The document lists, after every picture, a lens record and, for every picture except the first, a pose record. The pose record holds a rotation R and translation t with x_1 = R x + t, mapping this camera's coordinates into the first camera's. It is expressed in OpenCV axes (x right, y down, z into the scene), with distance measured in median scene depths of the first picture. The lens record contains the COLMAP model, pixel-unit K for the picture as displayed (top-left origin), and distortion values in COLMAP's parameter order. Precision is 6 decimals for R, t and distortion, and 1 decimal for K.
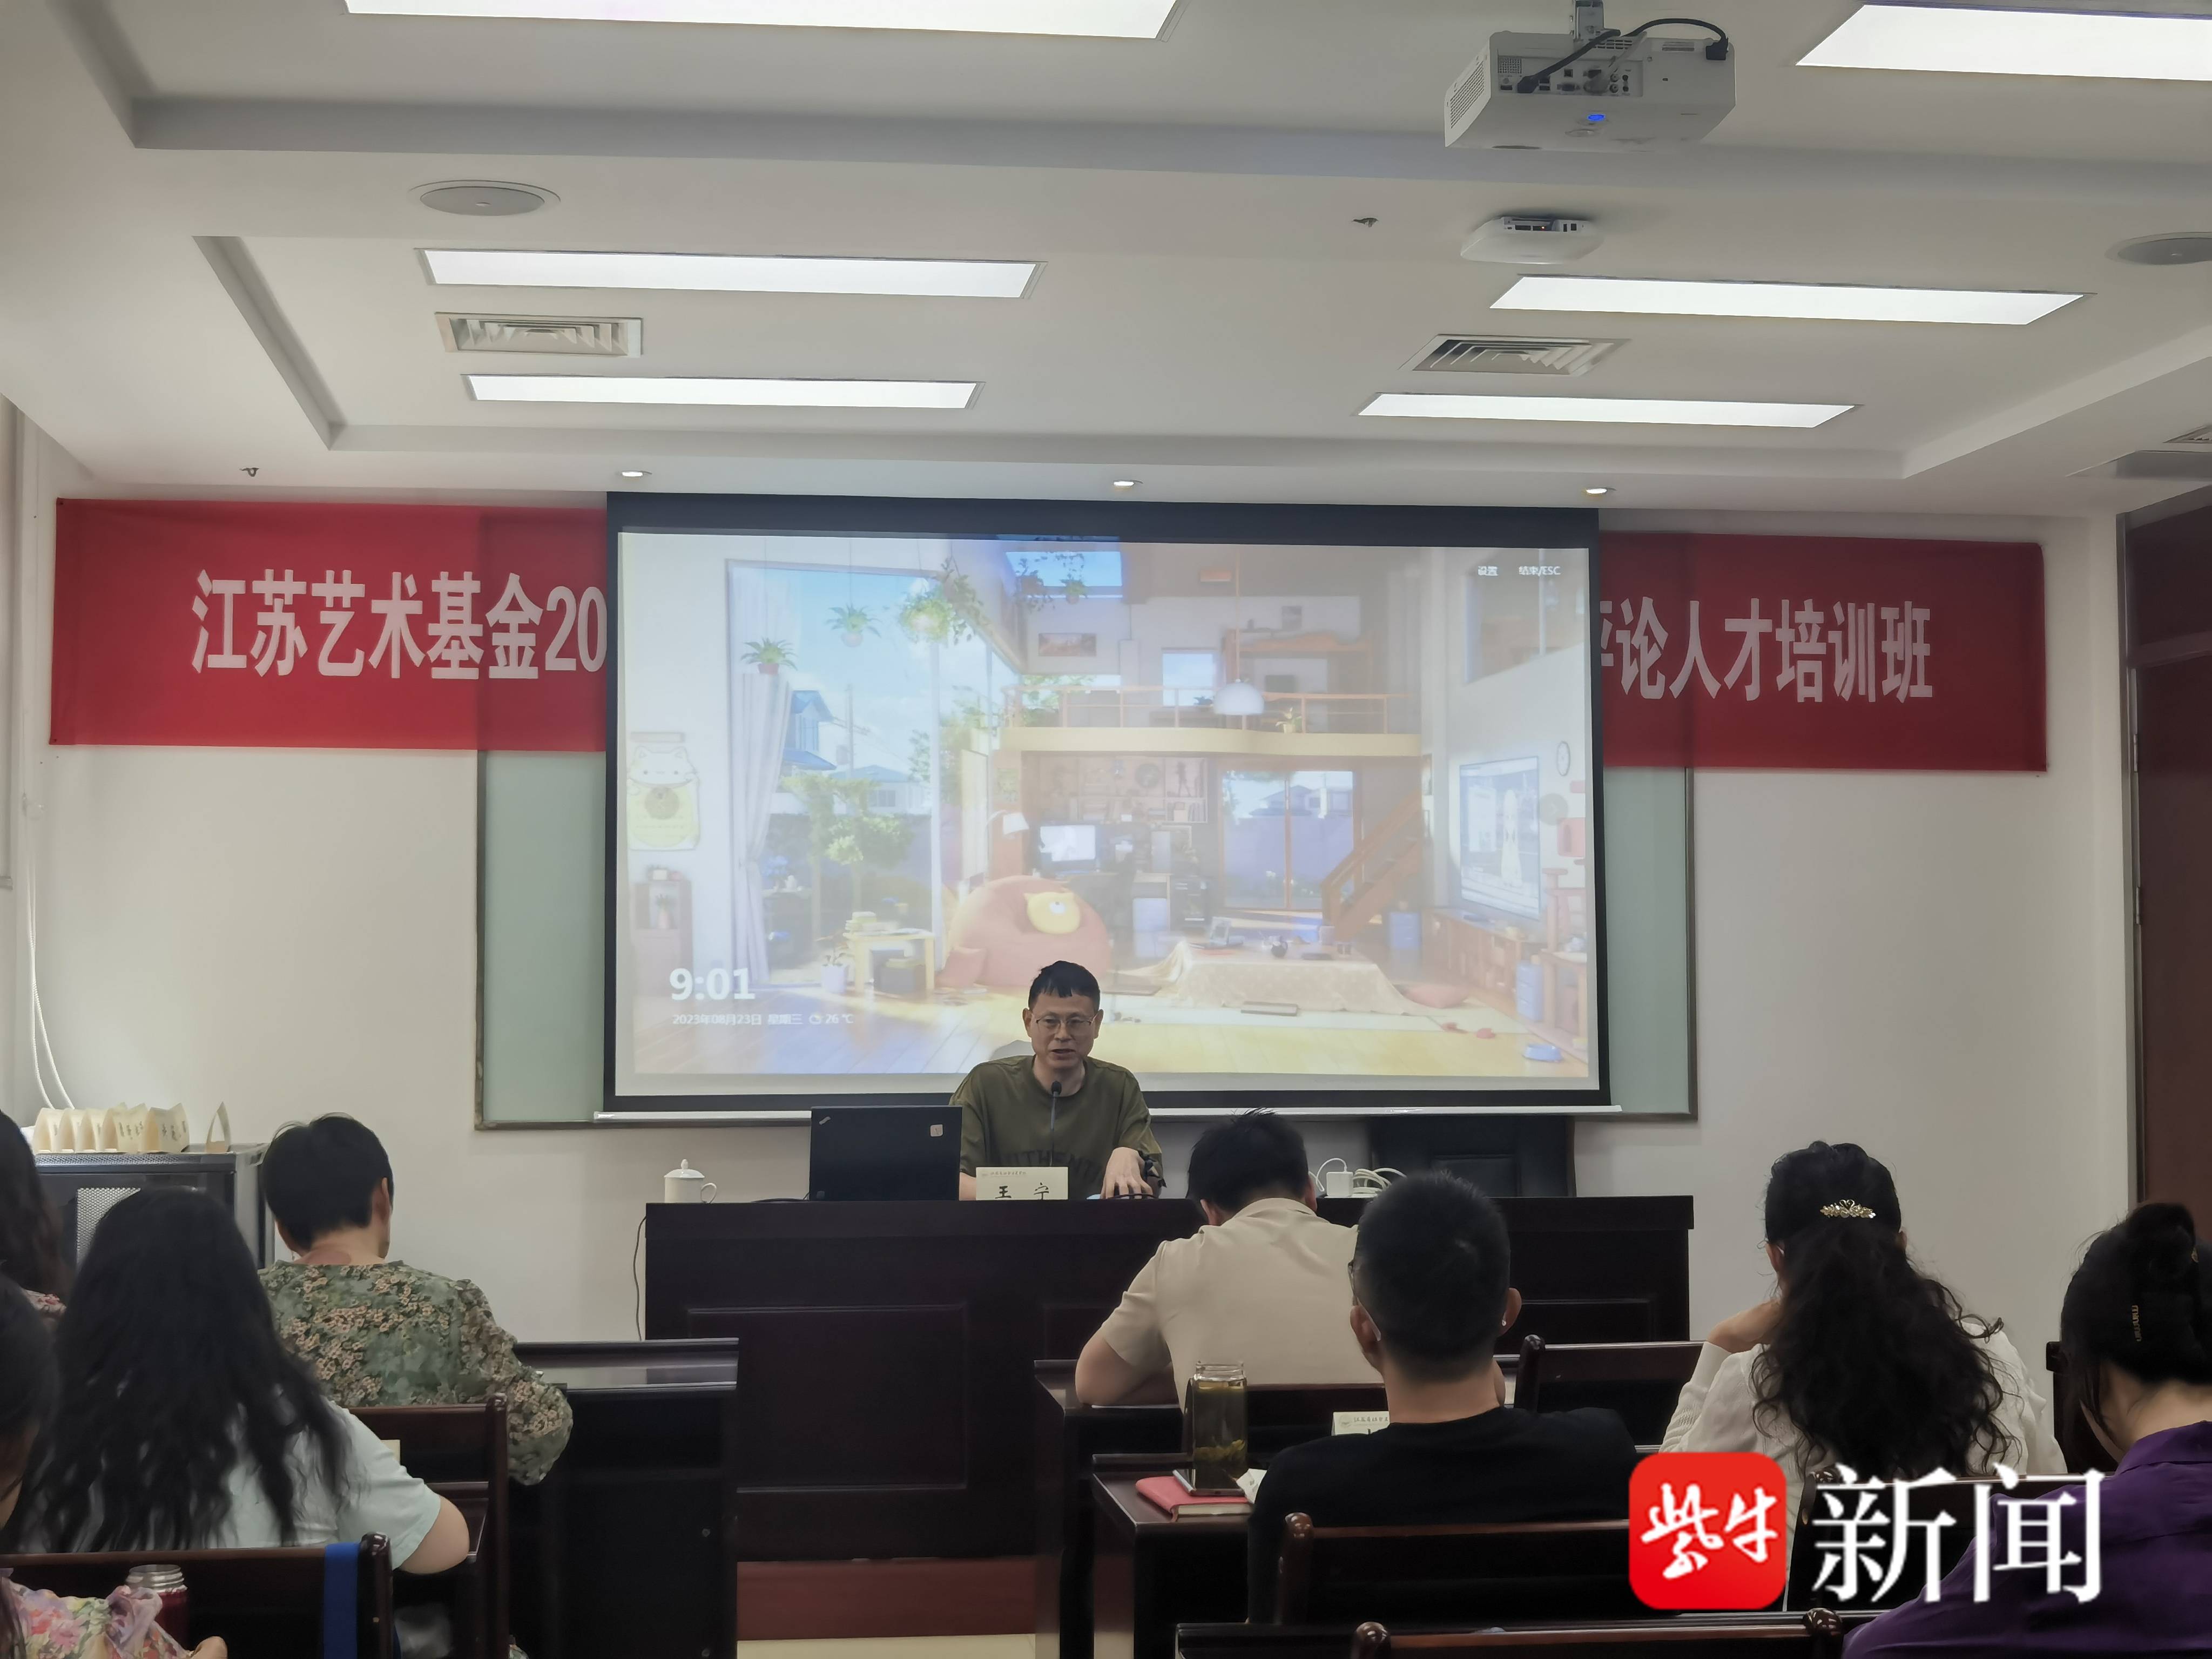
lens RADIAL K [[3220.6, 0, 1106.0], [0, 3220.6, 829.5], [0, 0, 1]] dist [0.193247, -1.877605]
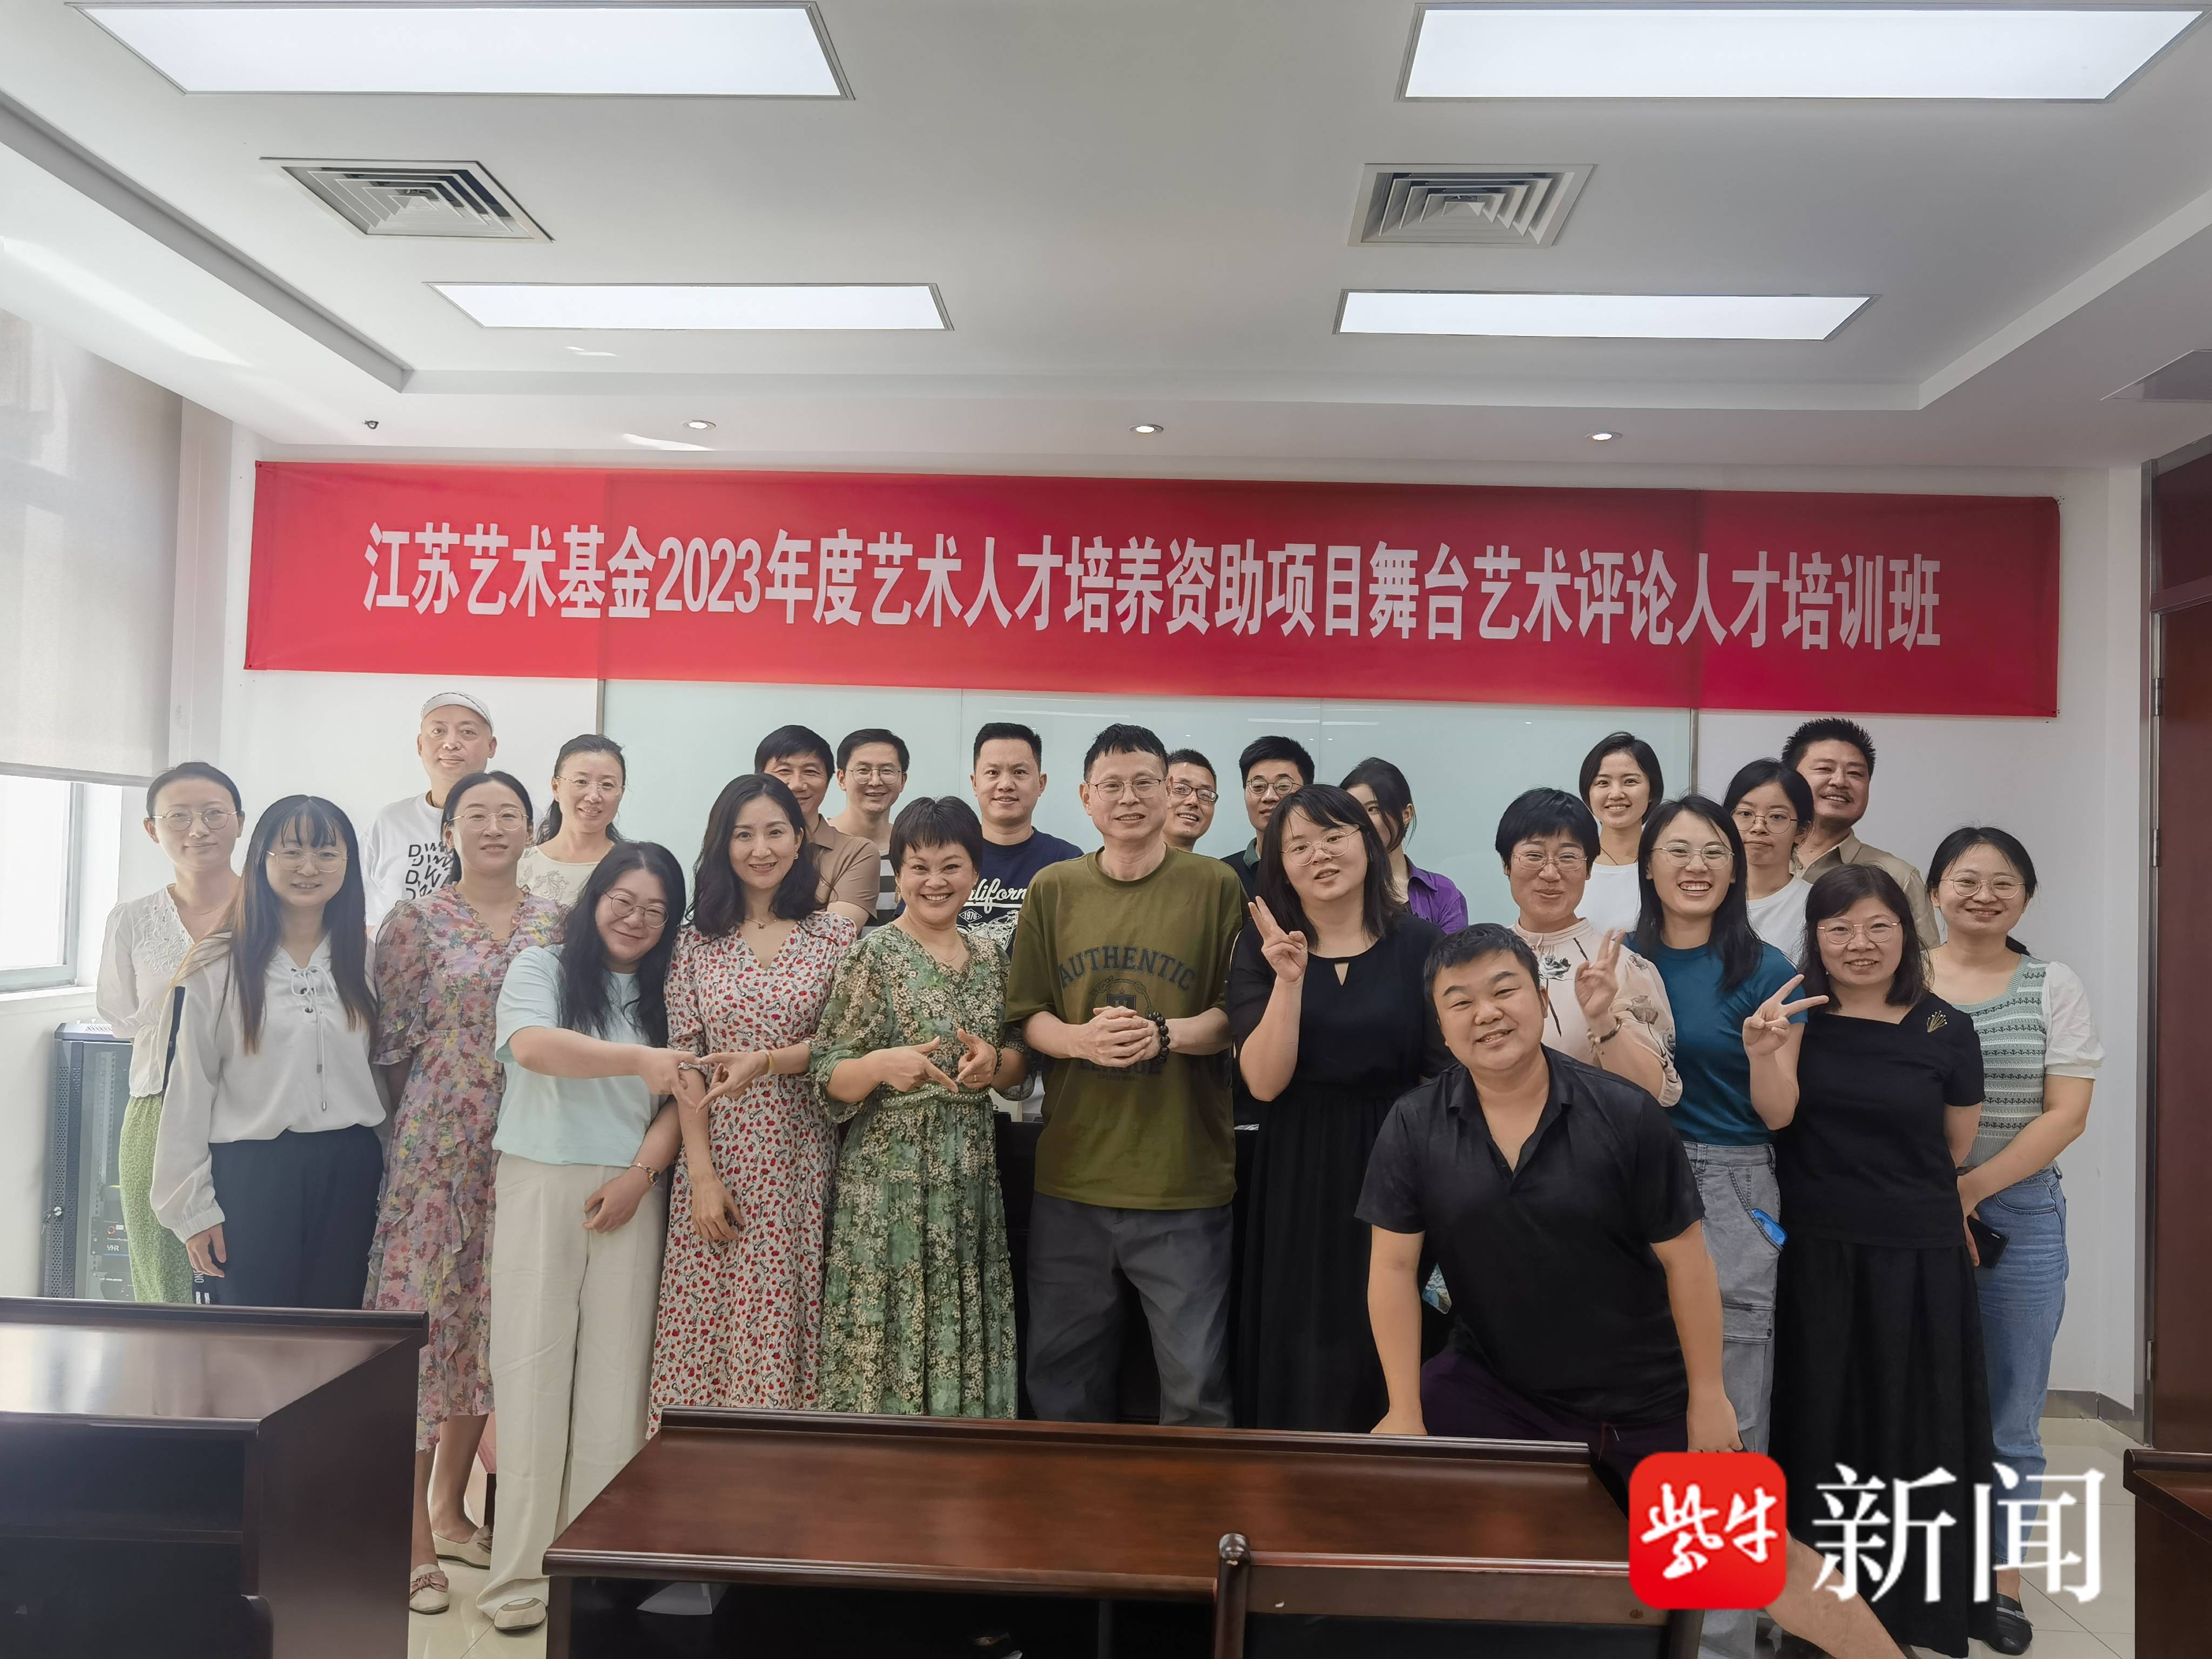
lens RADIAL K [[1770.9, 0, 1106.0], [0, 1770.9, 829.5], [0, 0, 1]] dist [-0.031935, 0.167974]
pose [[0.984280, 0.020228, -0.175451, 0.096775], [-0.018437, 0.999760, 0.011835, 0.018473], [0.175648, -0.008414, 0.984417, 0.408994]]
